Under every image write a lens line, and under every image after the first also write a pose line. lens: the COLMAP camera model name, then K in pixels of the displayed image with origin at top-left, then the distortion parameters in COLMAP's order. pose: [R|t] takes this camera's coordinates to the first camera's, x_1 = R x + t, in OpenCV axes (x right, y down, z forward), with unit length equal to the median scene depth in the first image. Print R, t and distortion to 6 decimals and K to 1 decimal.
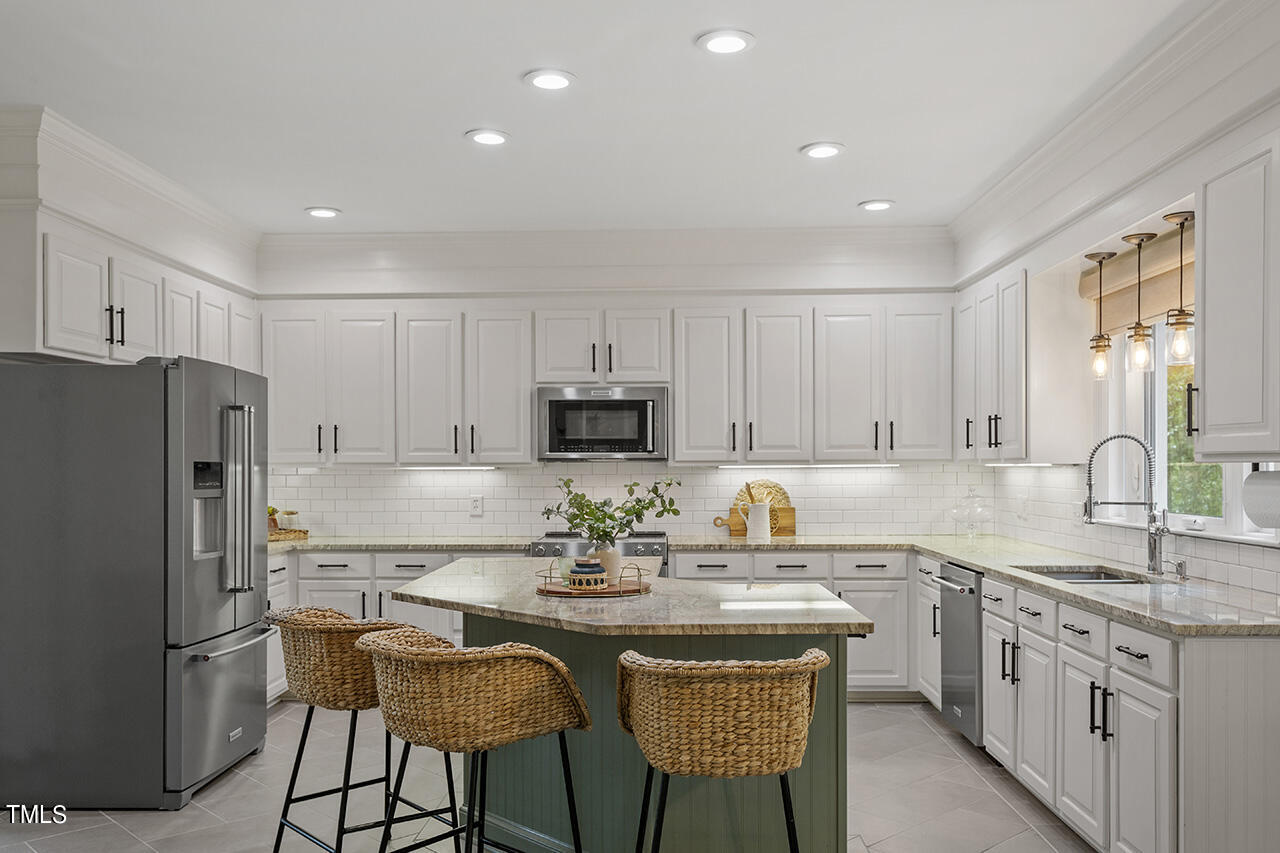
lens RADIAL K [[1066.7, 0, 643.8], [0, 1066.7, 466.9], [0, 0, 1]] dist [0.017329, -0.001828]
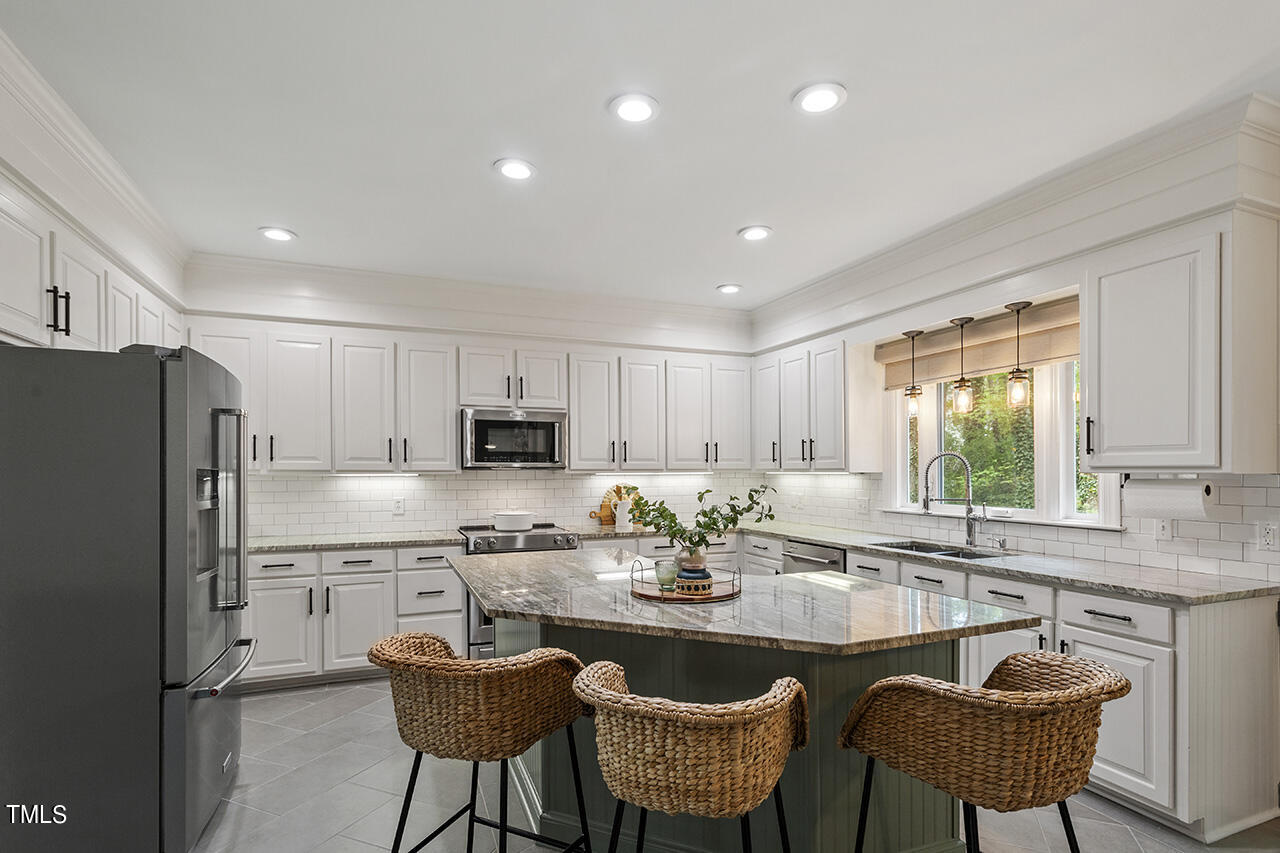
lens RADIAL K [[623.0, 0, 632.8], [0, 623.0, 467.1], [0, 0, 1]] dist [0.005069, 0.001940]
pose [[0.917532, 0.005252, 0.397628, -0.208650], [-0.001922, 0.999960, -0.008772, -0.001891], [-0.397658, 0.007285, 0.917505, 0.273400]]
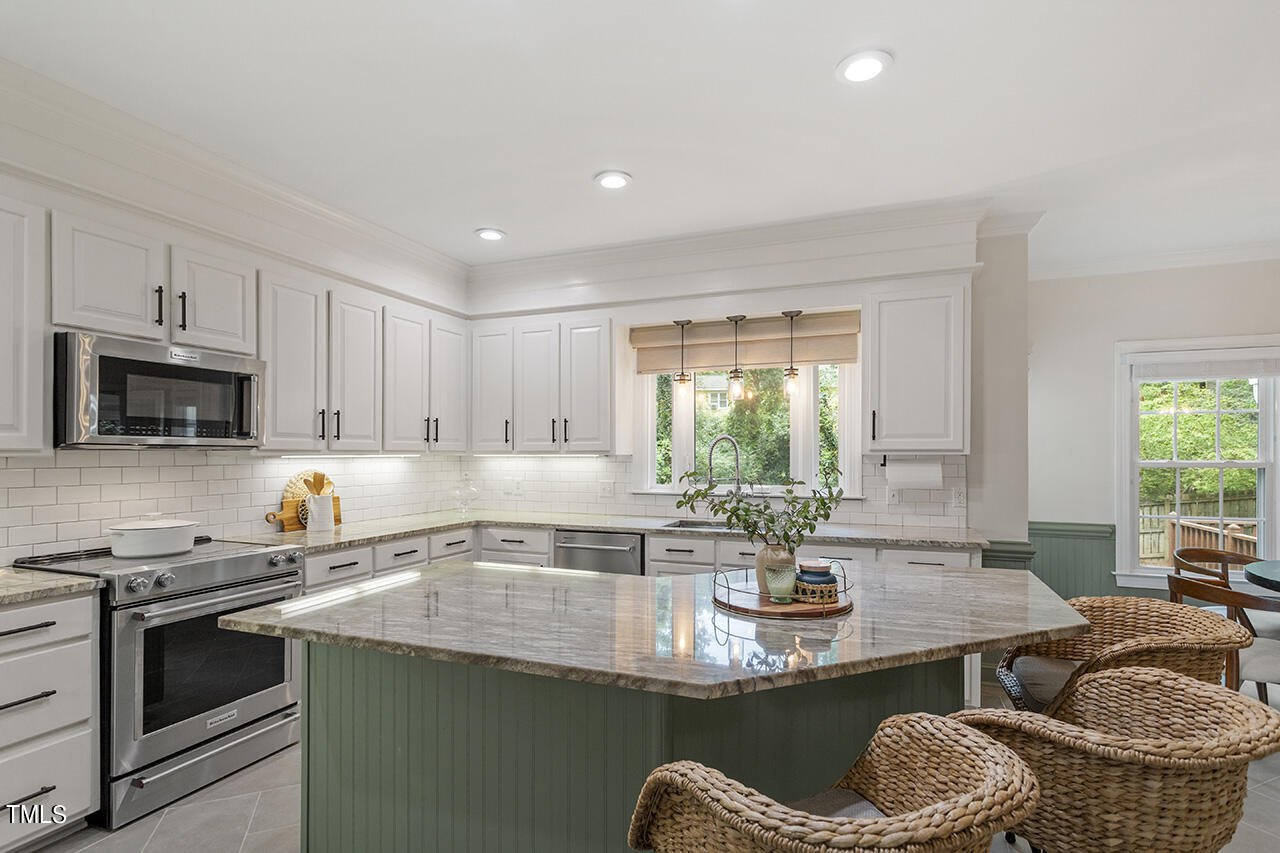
lens RADIAL K [[623.0, 0, 633.6], [0, 623.0, 445.6], [0, 0, 1]] dist [0.005069, 0.001940]
pose [[0.352883, 0.018302, 0.935488, -0.336095], [-0.000840, 0.999814, -0.019244, 0.000548], [-0.935667, 0.006005, 0.352833, 0.559976]]
